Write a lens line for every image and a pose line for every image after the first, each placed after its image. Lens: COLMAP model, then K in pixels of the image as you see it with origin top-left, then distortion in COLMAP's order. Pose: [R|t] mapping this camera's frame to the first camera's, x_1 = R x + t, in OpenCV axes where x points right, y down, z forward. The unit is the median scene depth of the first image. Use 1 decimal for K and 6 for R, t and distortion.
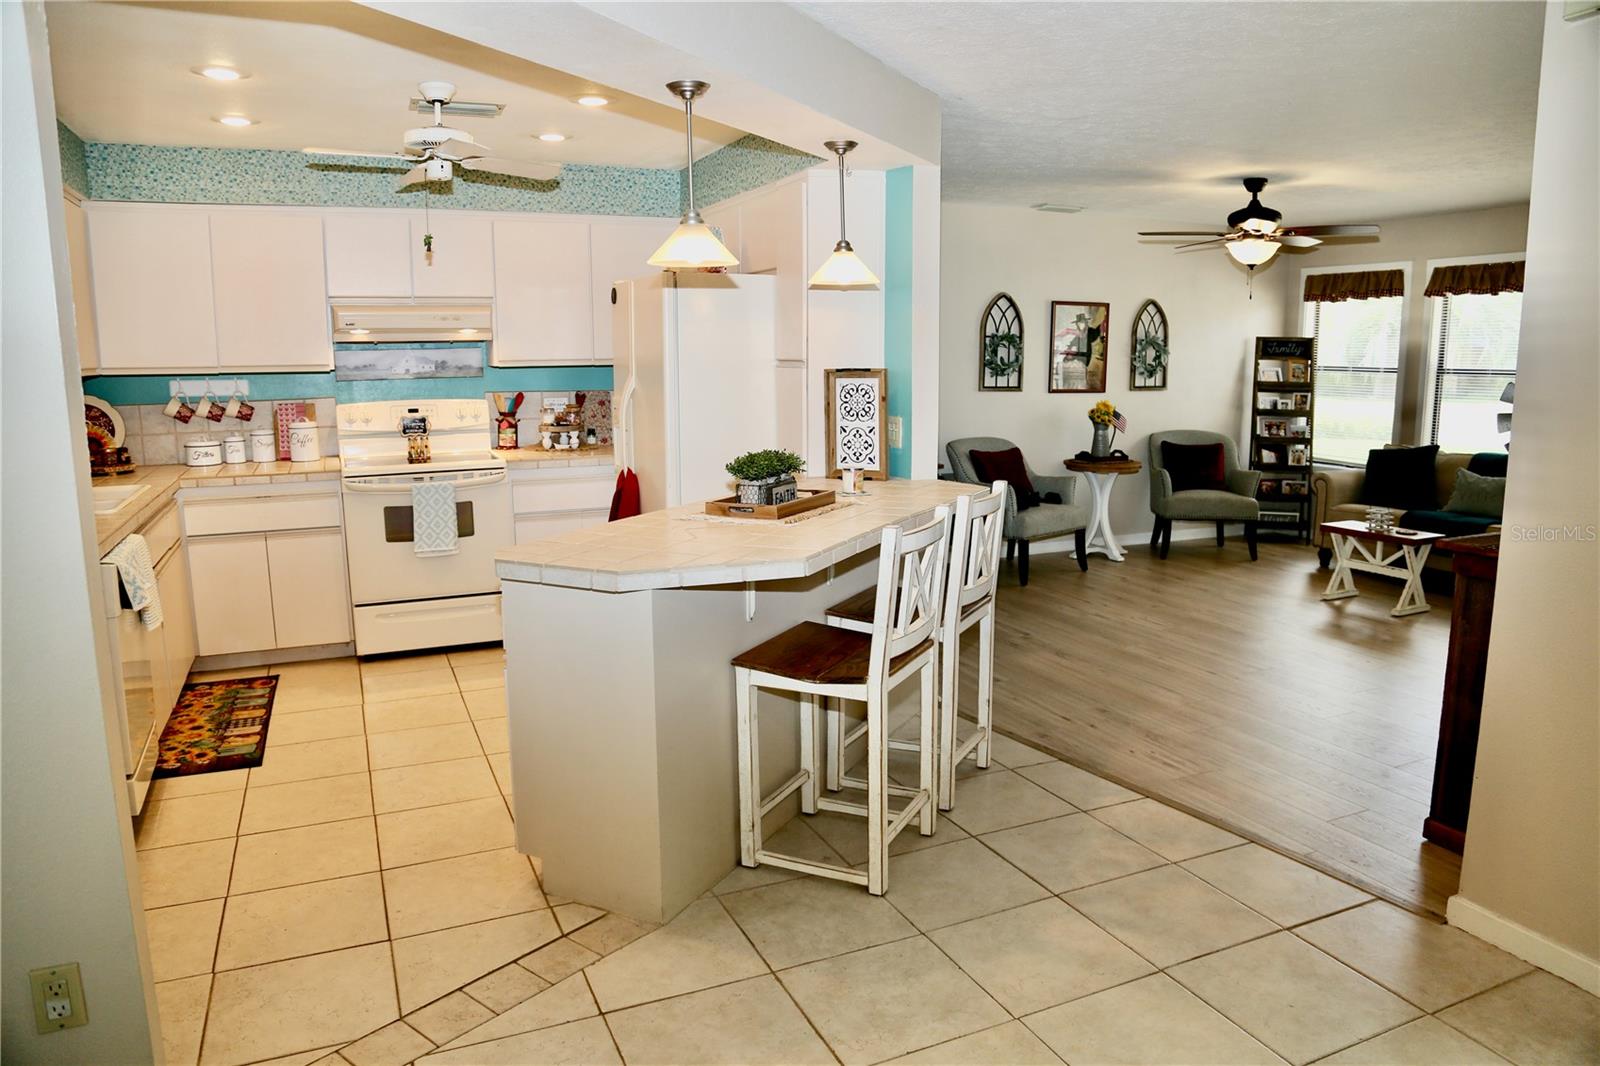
lens RADIAL K [[1089.4, 0, 814.4], [0, 1089.4, 541.7], [0, 0, 1]] dist [-0.120151, 0.067957]
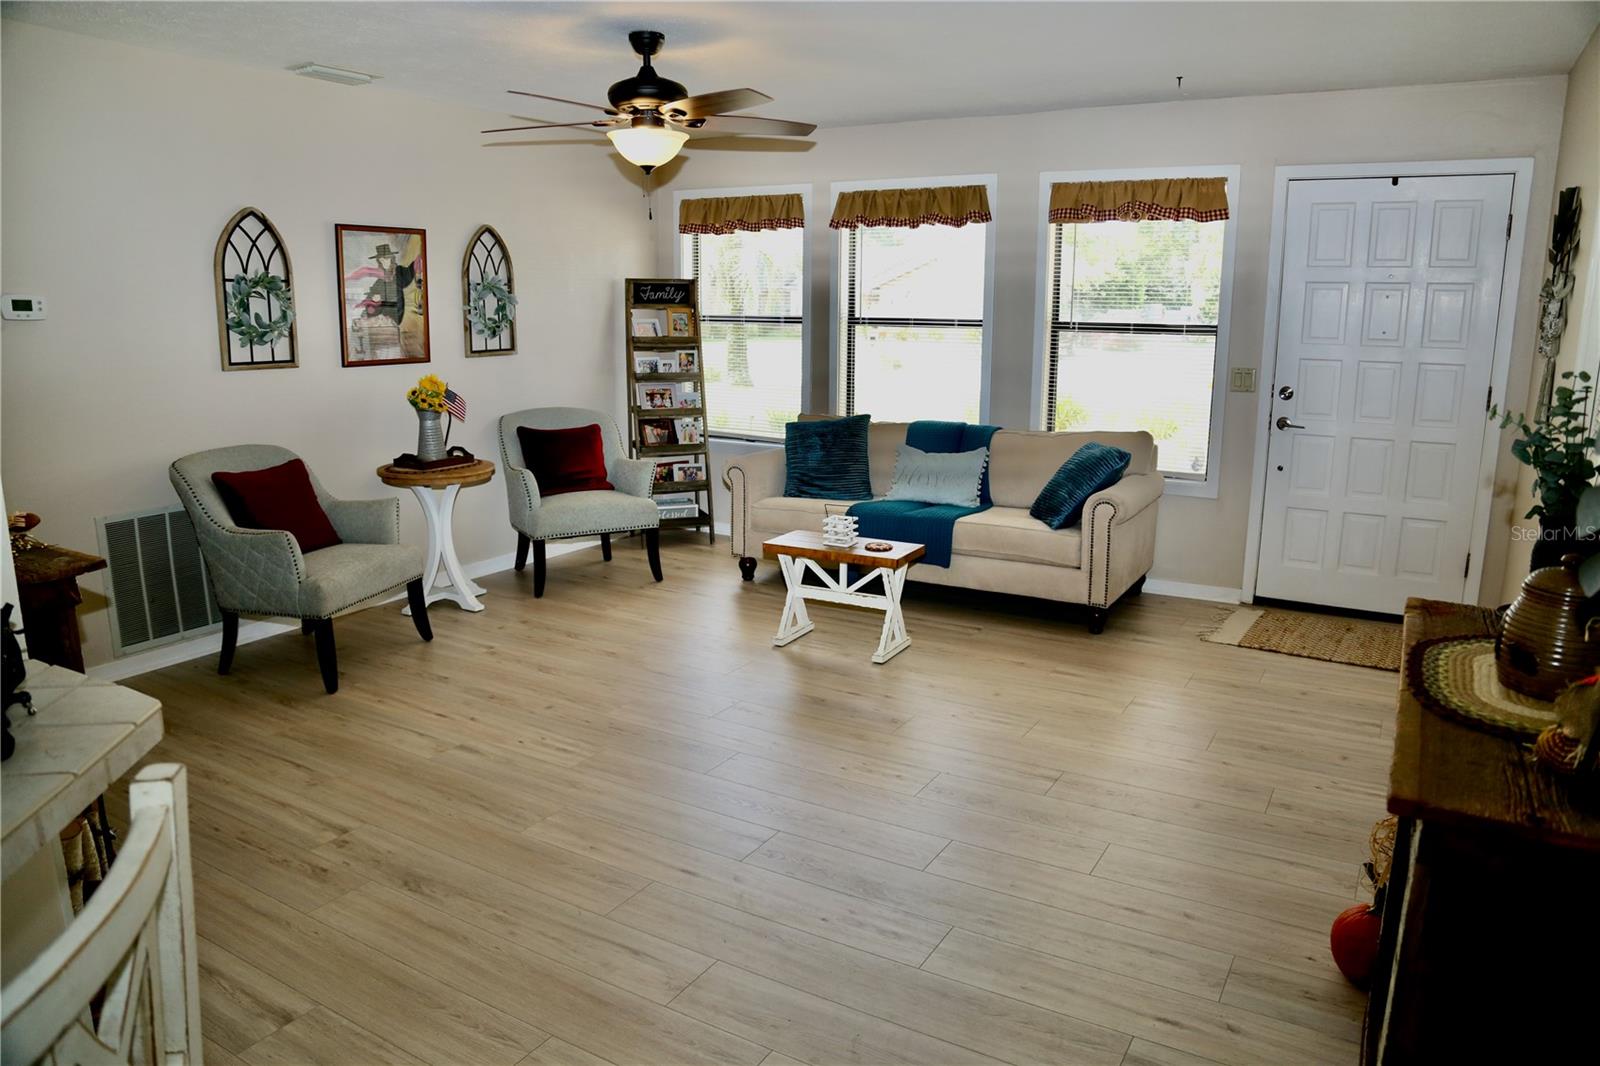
lens RADIAL K [[1089.4, 0, 813.6], [0, 1089.4, 527.3], [0, 0, 1]] dist [-0.120151, 0.067957]
pose [[0.819743, -0.108741, 0.562314, 0.079000], [0.088582, 0.994068, 0.063098, -0.057539], [-0.565840, -0.001913, 0.824513, 0.314695]]
